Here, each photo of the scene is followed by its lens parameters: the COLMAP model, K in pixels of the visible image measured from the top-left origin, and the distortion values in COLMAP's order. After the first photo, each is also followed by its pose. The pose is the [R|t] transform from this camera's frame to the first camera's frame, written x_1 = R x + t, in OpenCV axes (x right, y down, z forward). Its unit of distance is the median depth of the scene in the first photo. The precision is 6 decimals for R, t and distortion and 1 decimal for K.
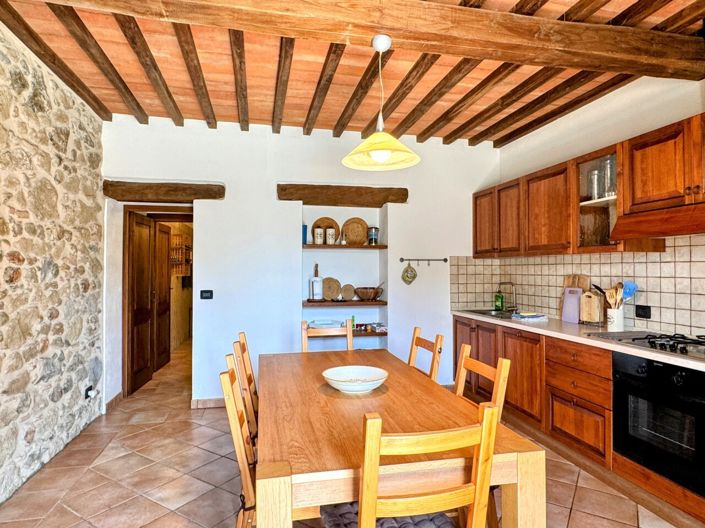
lens RADIAL K [[419.4, 0, 352.1], [0, 419.4, 266.3], [0, 0, 1]] dist [0.000980, -0.000629]
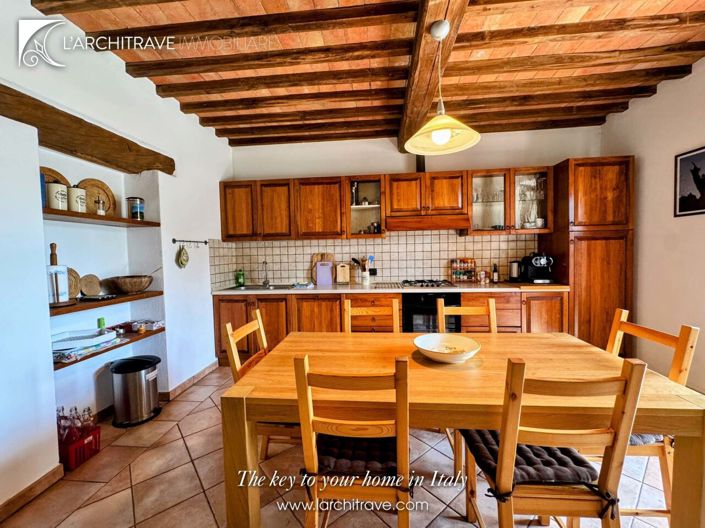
lens RADIAL K [[288.8, 0, 353.4], [0, 288.8, 261.2], [0, 0, 1]] dist [-0.000942, 0.000022]
pose [[0.315295, -0.038931, 0.948195, -0.337537], [0.014178, 0.999240, 0.036312, 0.010789], [-0.948888, 0.001994, 0.315607, 0.462521]]
